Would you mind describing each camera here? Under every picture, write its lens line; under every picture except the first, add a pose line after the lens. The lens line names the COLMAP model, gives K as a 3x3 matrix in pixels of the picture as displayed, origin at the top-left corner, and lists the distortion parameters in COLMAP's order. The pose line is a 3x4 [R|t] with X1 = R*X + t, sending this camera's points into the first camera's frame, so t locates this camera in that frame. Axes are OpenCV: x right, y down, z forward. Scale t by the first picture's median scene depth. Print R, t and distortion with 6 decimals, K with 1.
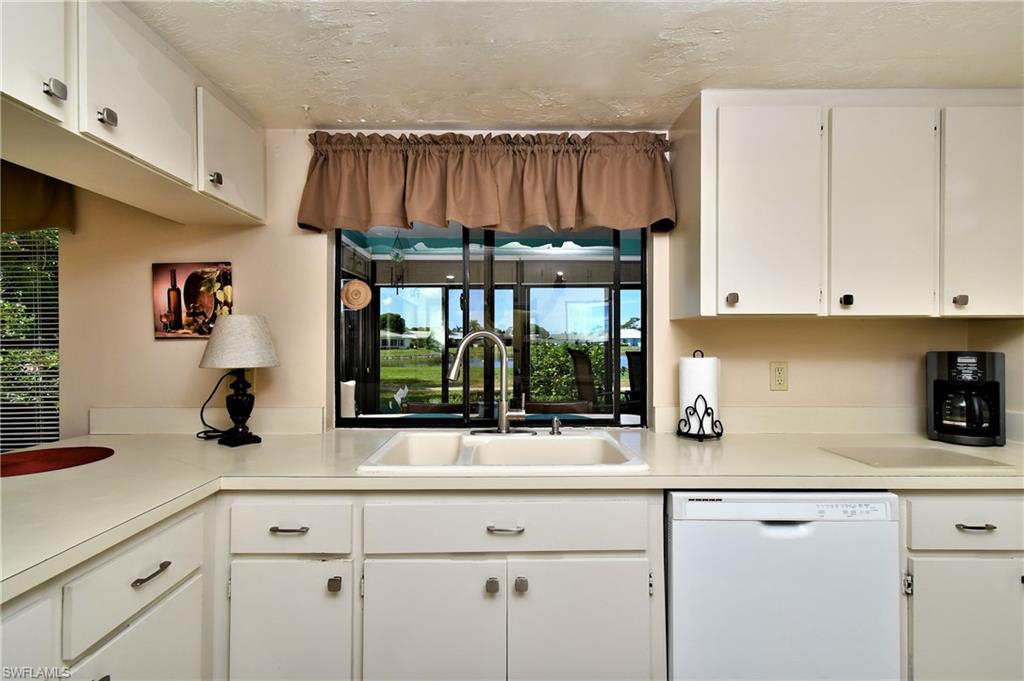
lens RADIAL K [[466.2, 0, 514.4], [0, 466.2, 343.7], [0, 0, 1]] dist [0.001708, 0.000079]
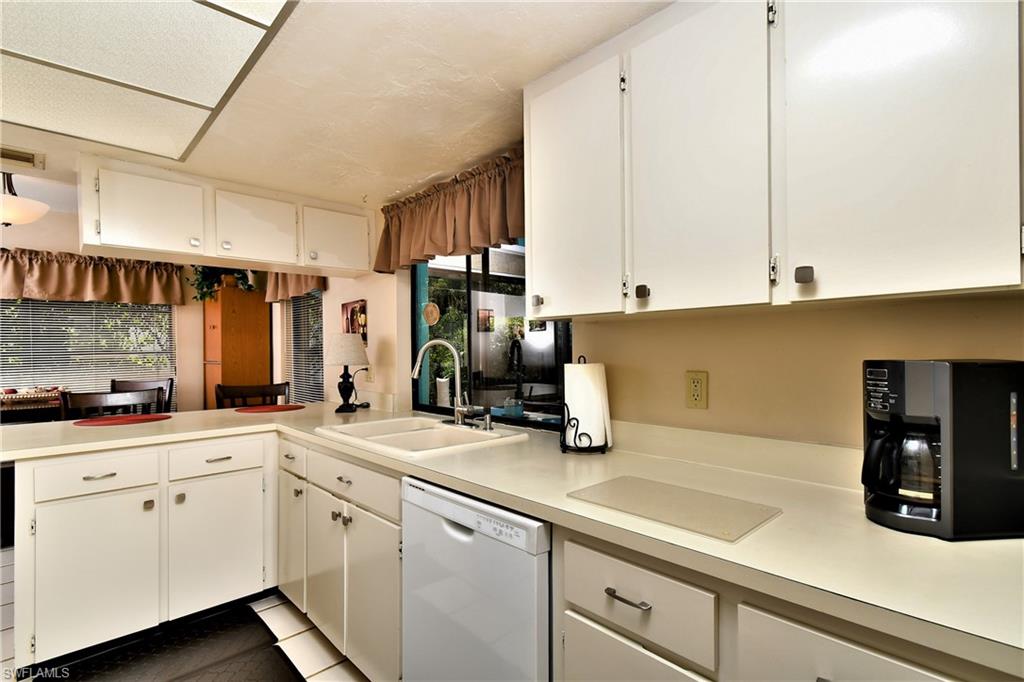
lens RADIAL K [[466.2, 0, 514.4], [0, 466.2, 344.2], [0, 0, 1]] dist [0.001708, 0.000079]
pose [[0.713189, -0.013284, -0.700846, 0.989495], [0.004670, 0.999888, -0.014201, 0.003393], [0.700957, 0.006855, 0.713171, 0.256376]]
